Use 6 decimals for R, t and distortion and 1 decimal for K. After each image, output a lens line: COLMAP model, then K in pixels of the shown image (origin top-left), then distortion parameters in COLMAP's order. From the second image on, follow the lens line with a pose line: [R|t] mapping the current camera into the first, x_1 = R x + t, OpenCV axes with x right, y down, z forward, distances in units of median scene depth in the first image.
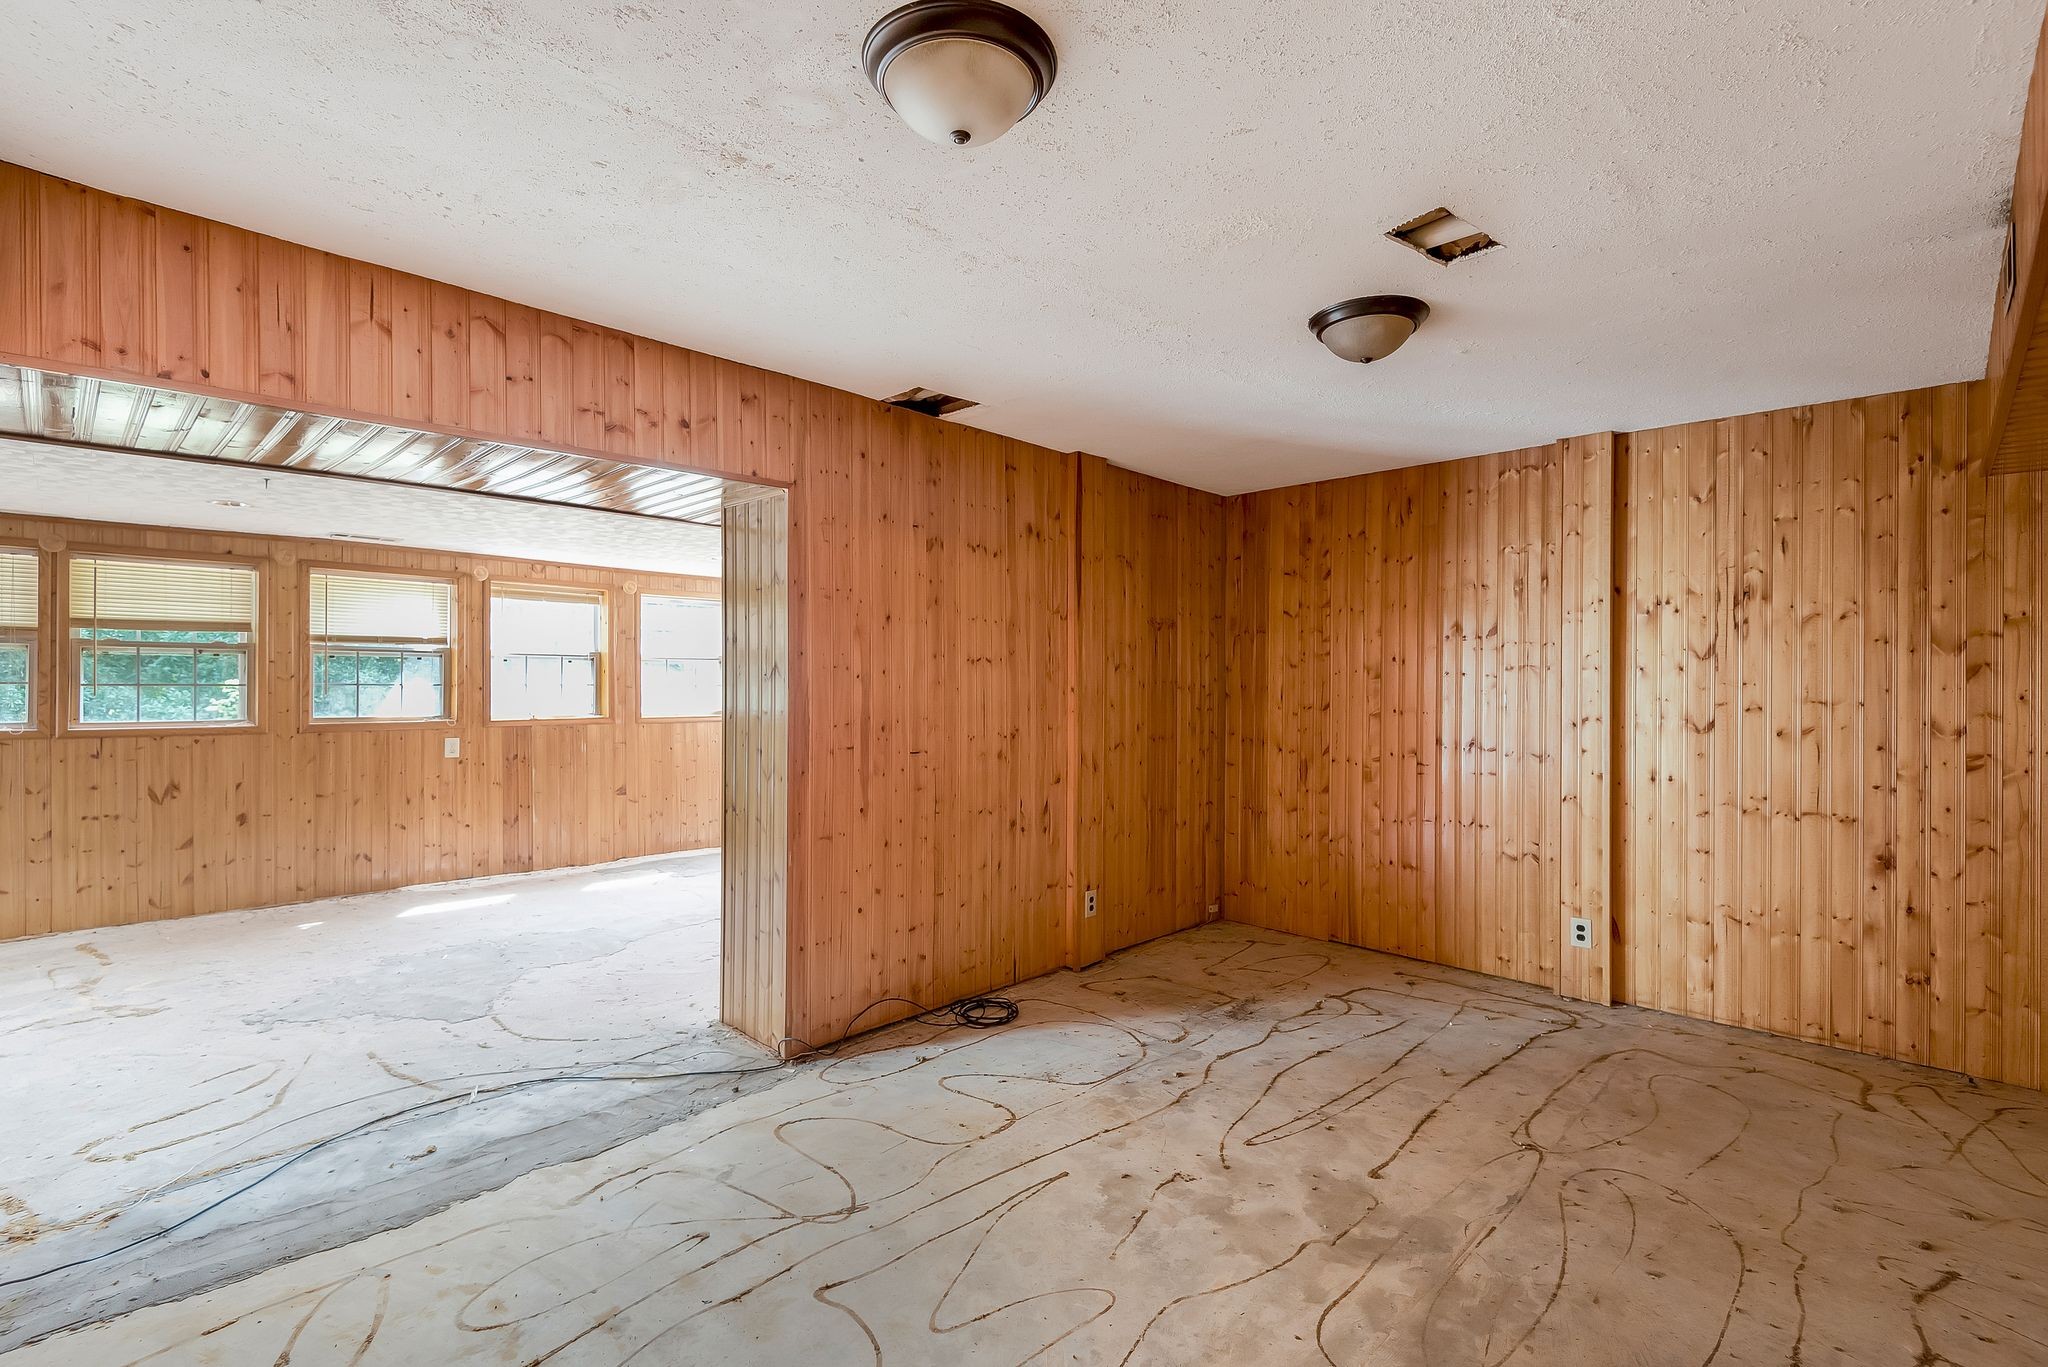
lens RADIAL K [[929.2, 0, 1024.0], [0, 929.2, 683.5], [0, 0, 1]] dist [0.028885, -0.016253]
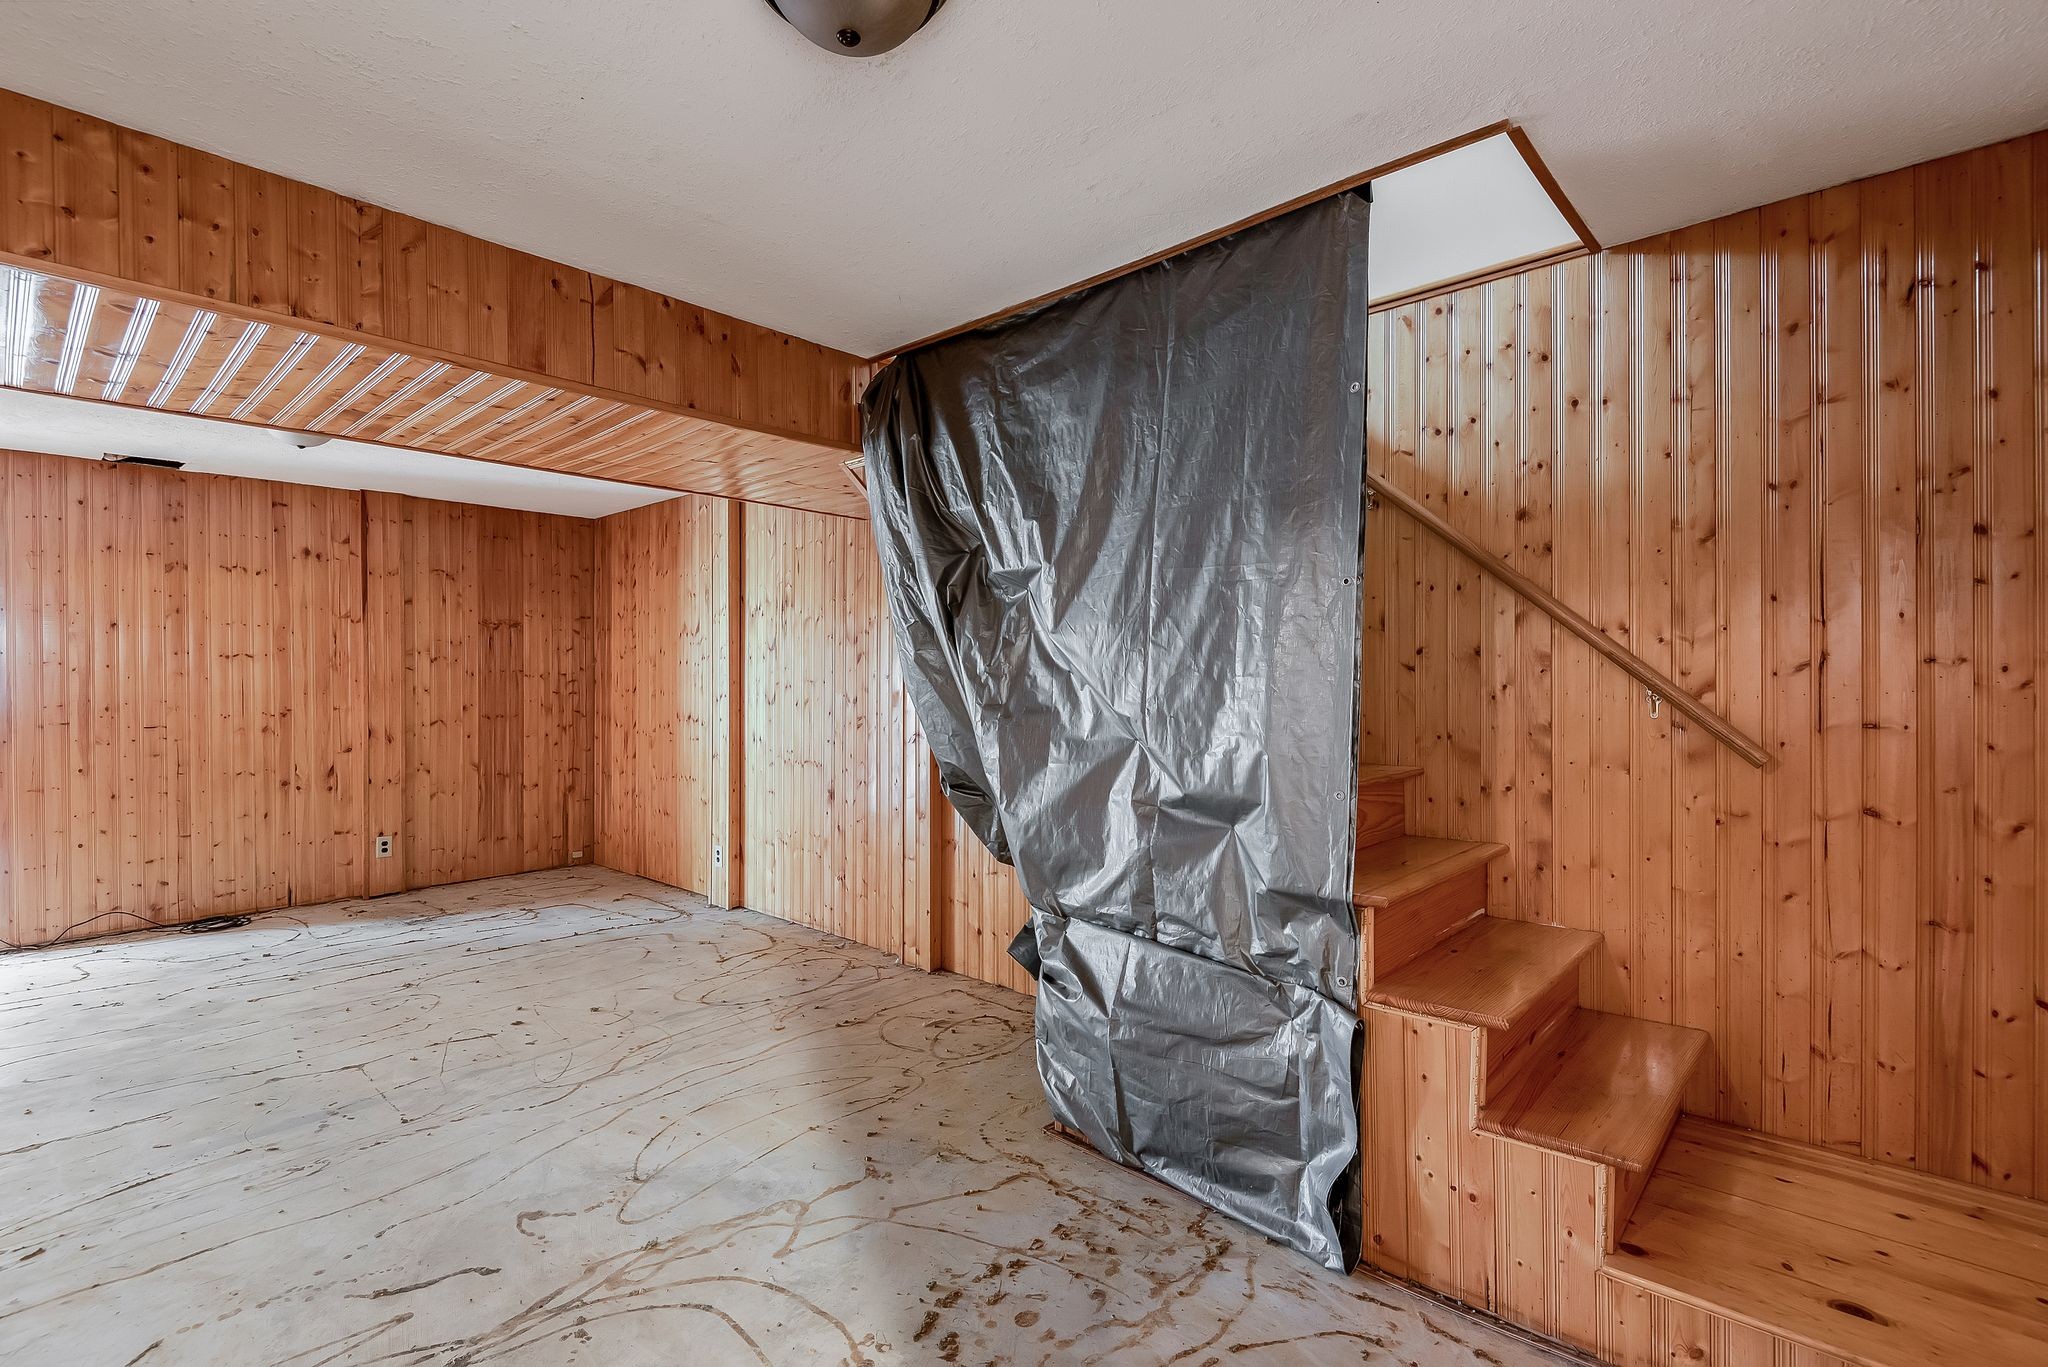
lens RADIAL K [[937.4, 0, 1024.0], [0, 937.4, 683.5], [0, 0, 1]] dist [0.028577, -0.017886]
pose [[0.999371, -0.011380, 0.033574, 1.127169], [0.010997, 0.999873, 0.011544, 0.011210], [-0.033701, -0.011168, 0.999370, -0.393504]]
